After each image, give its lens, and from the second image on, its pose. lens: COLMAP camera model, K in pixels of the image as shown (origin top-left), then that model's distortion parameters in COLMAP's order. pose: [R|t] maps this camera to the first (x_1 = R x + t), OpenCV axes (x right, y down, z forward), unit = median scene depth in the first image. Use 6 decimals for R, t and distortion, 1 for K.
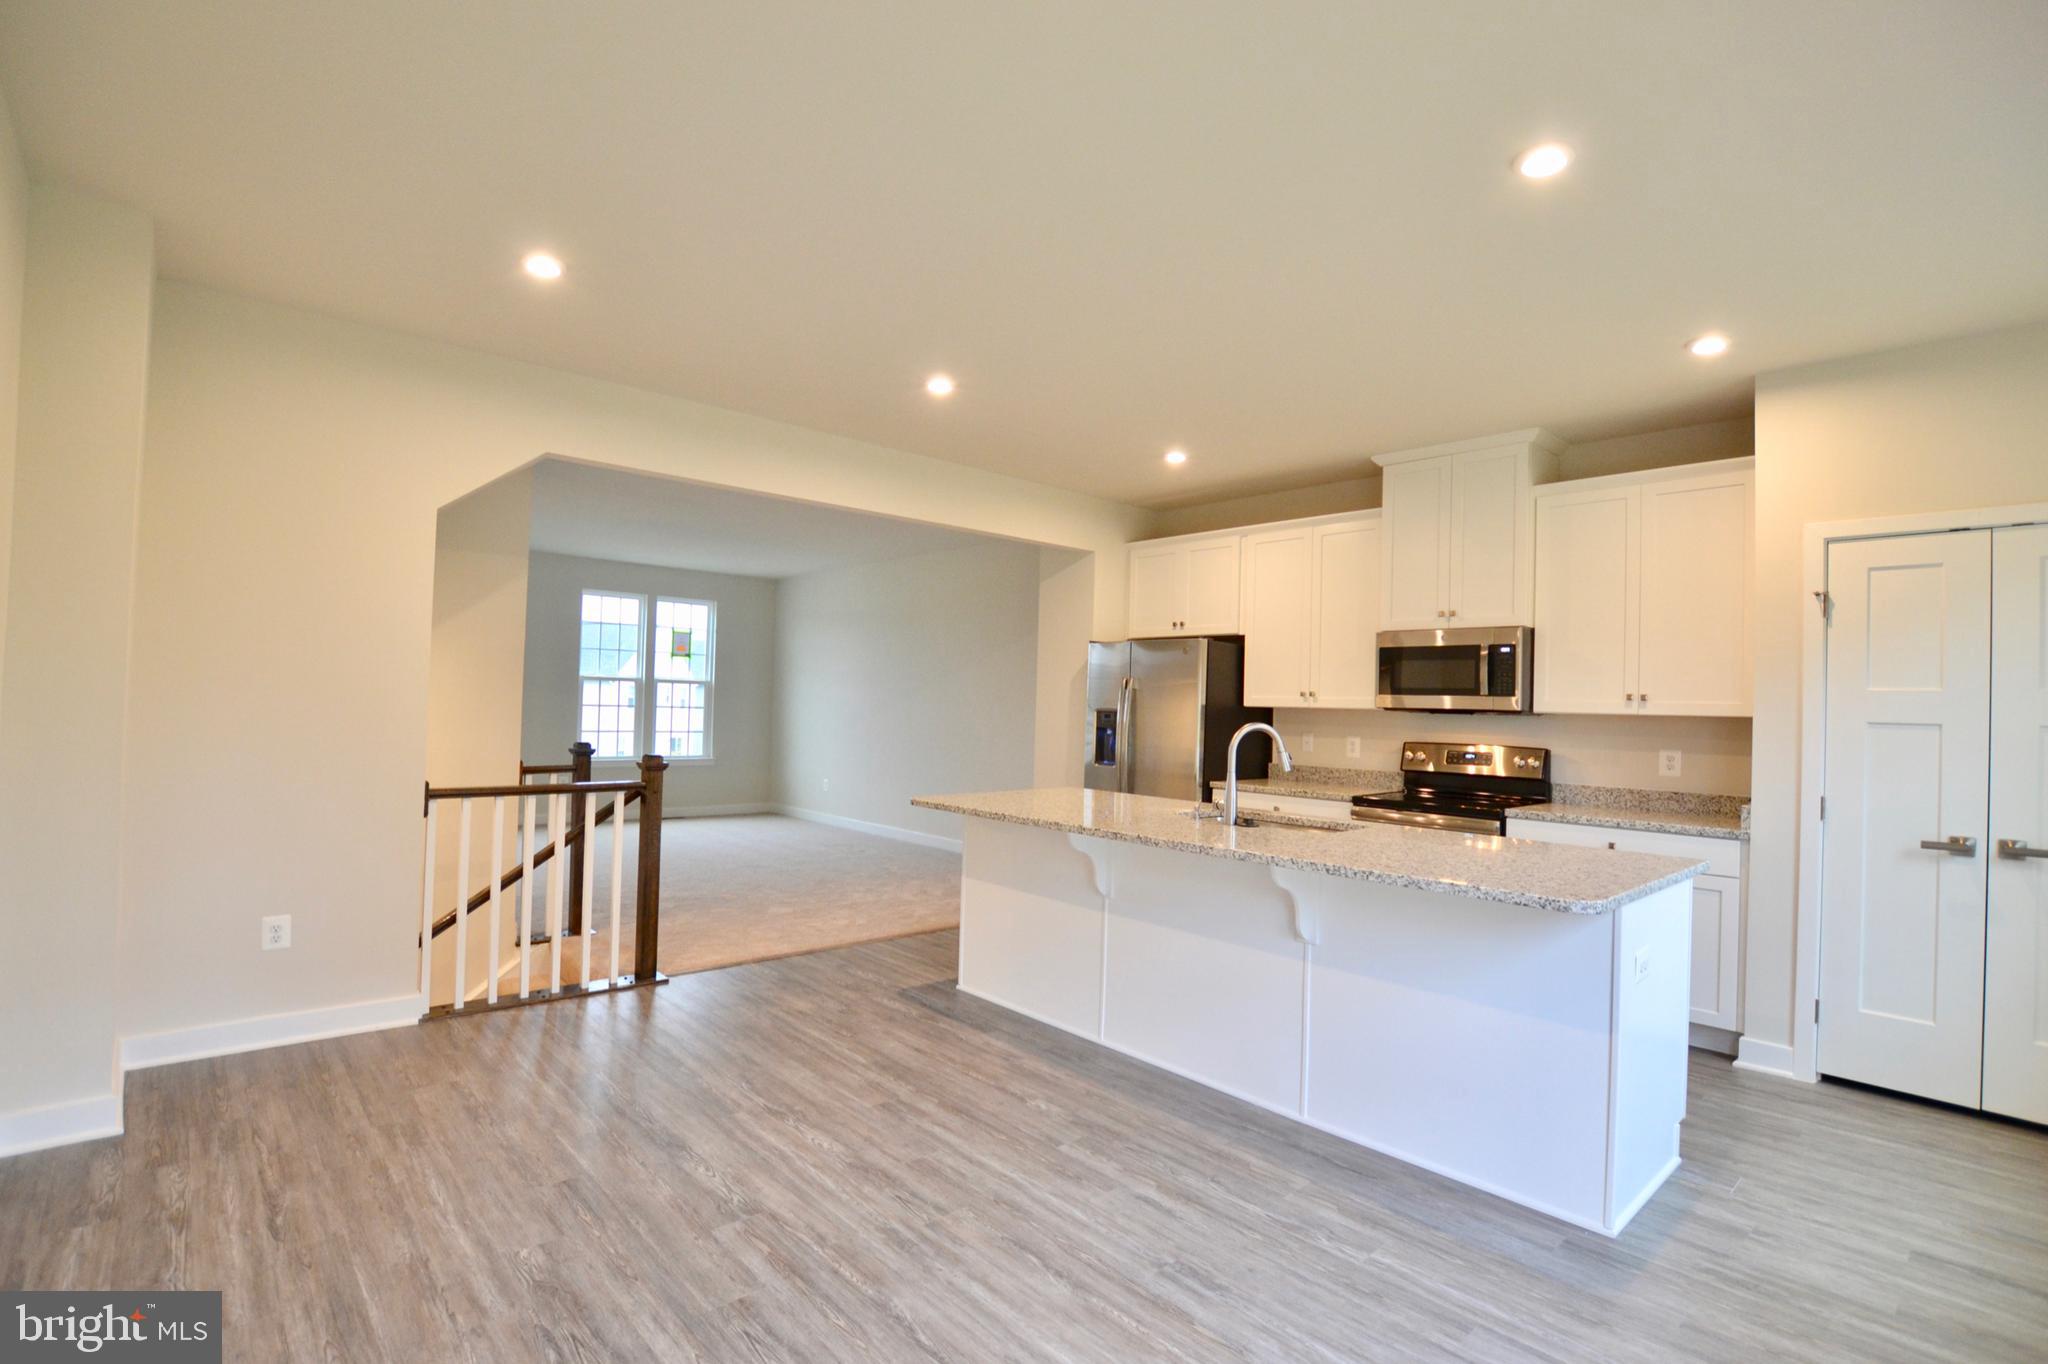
lens RADIAL K [[972.4, 0, 1015.5], [0, 972.4, 680.3], [0, 0, 1]] dist [-0.022809, 0.002416]
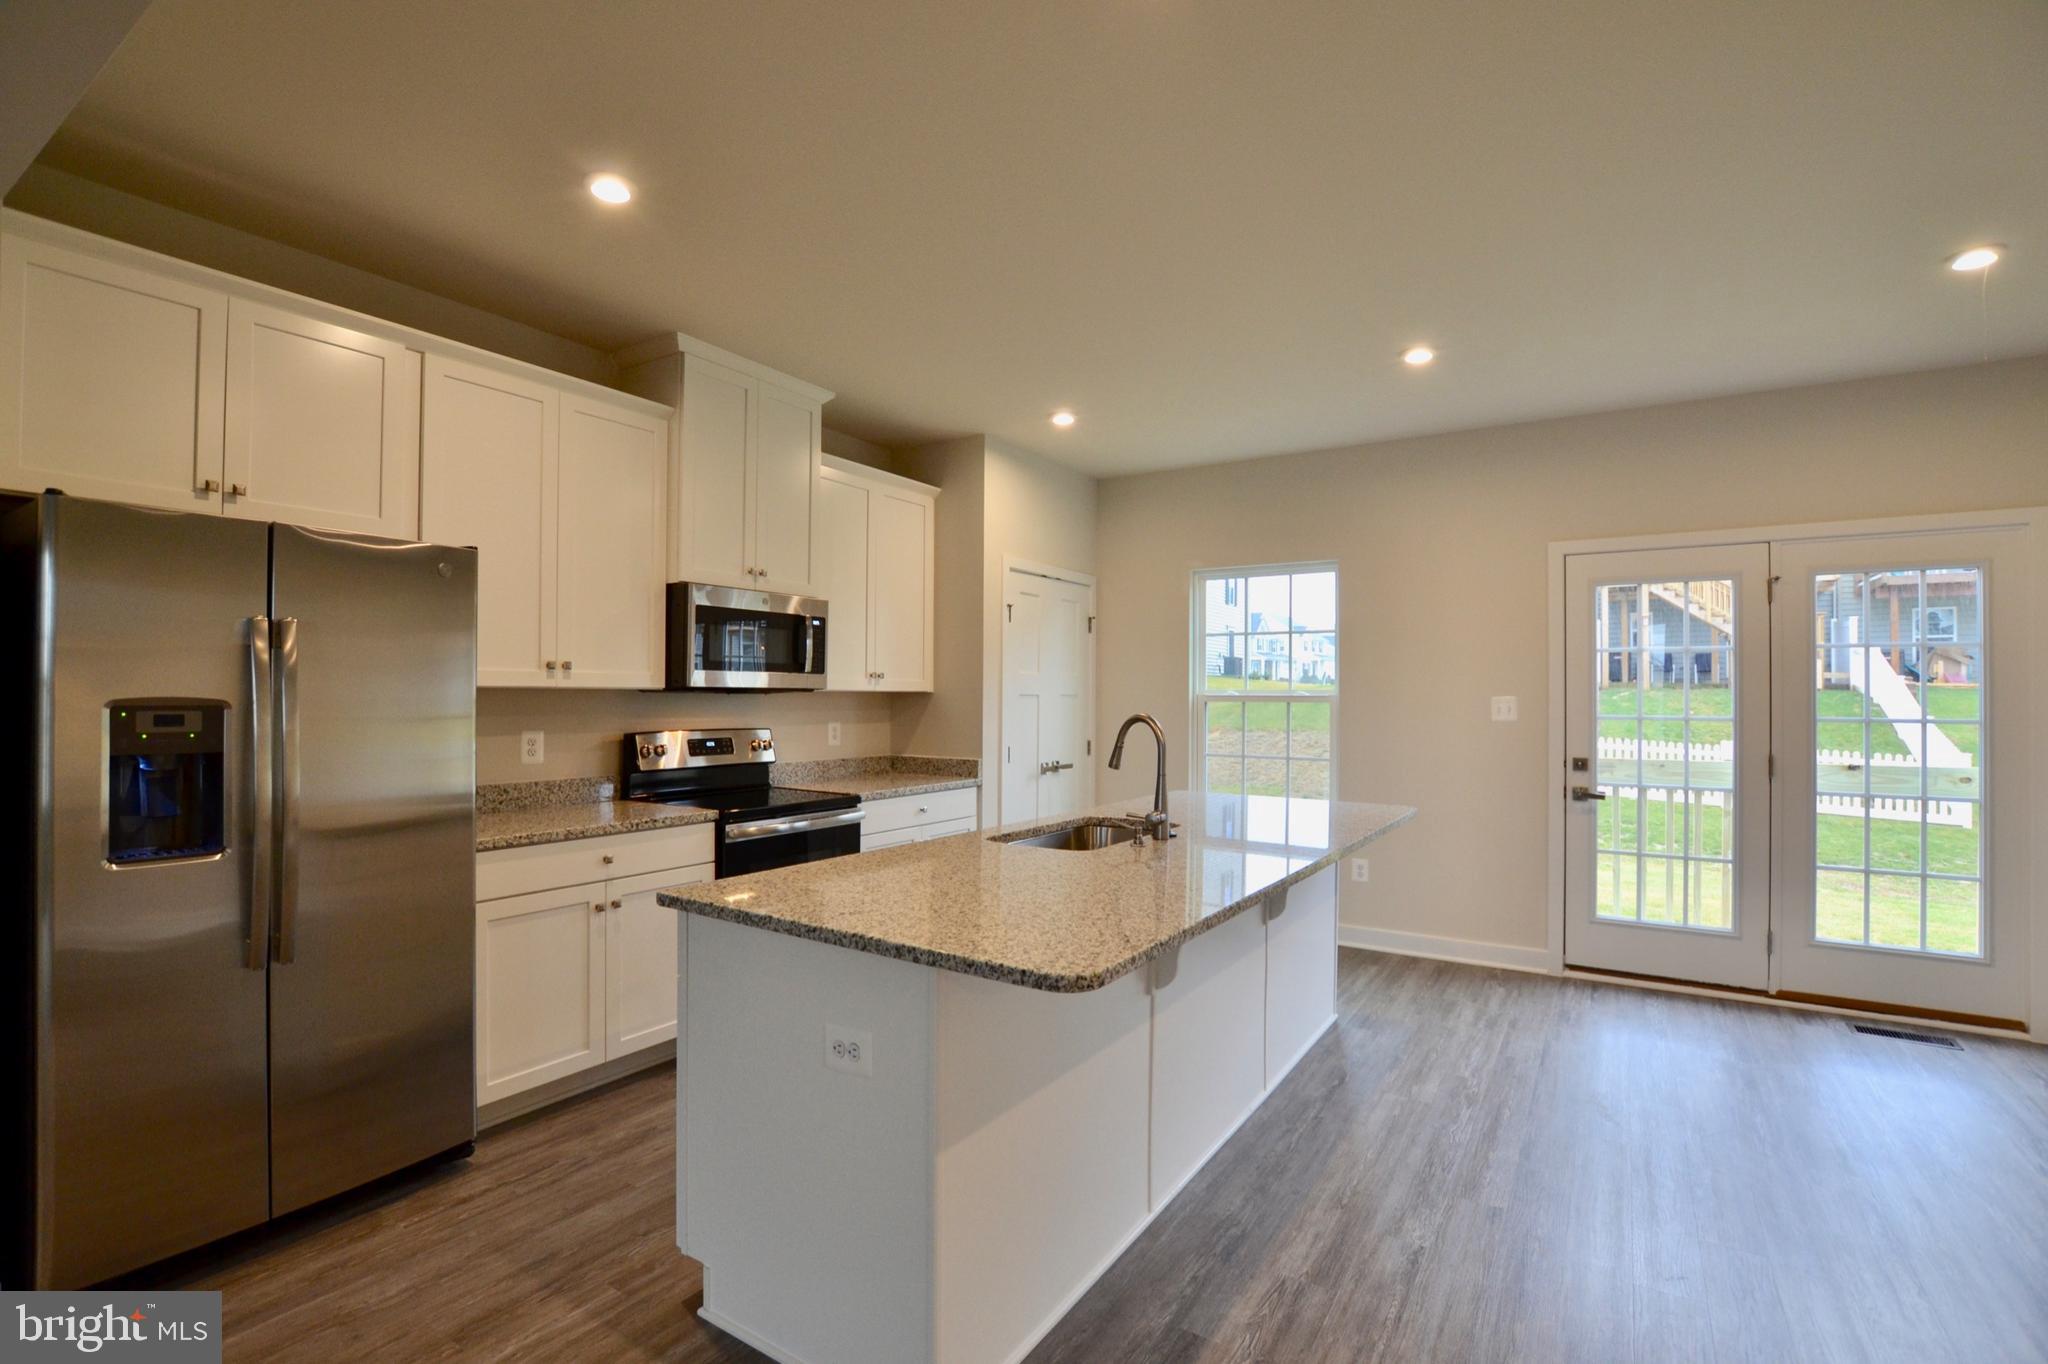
lens RADIAL K [[931.0, 0, 1028.0], [0, 931.0, 692.2], [0, 0, 1]] dist [-0.021899, 0.001992]
pose [[-0.267516, -0.023686, 0.963262, -0.420759], [-0.037964, 0.999181, 0.014026, 0.014985], [-0.962805, -0.032817, -0.268196, 1.104649]]
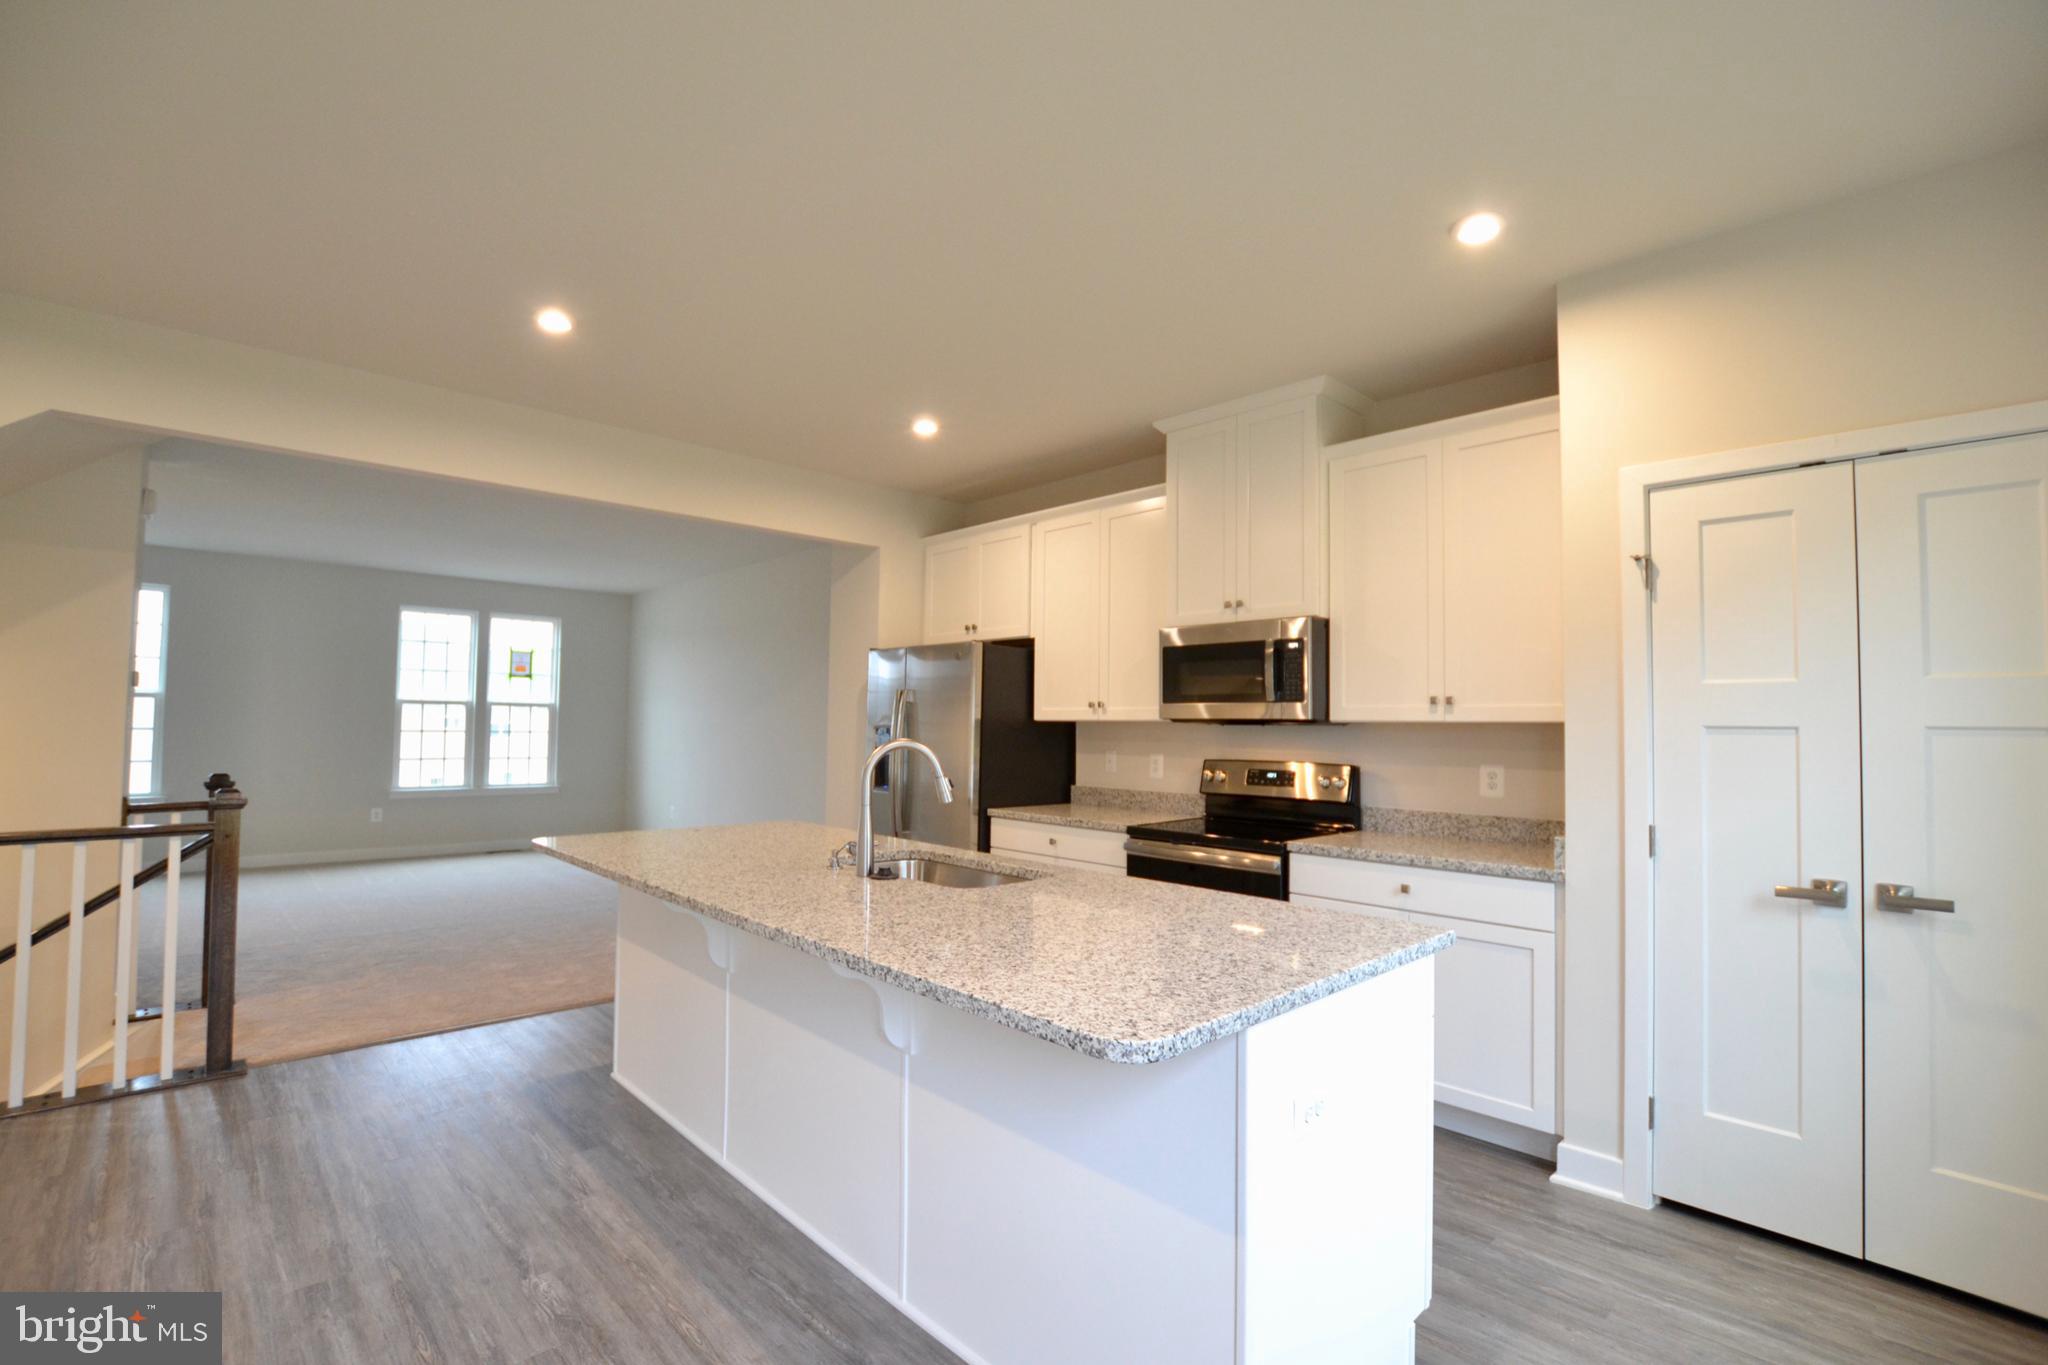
lens RADIAL K [[931.0, 0, 1014.9], [0, 931.0, 681.1], [0, 0, 1]] dist [-0.021899, 0.001992]
pose [[0.999689, -0.014166, 0.020509, 0.269618], [0.014622, 0.999646, -0.022242, 0.013459], [-0.020187, 0.022535, 0.999542, 0.231417]]
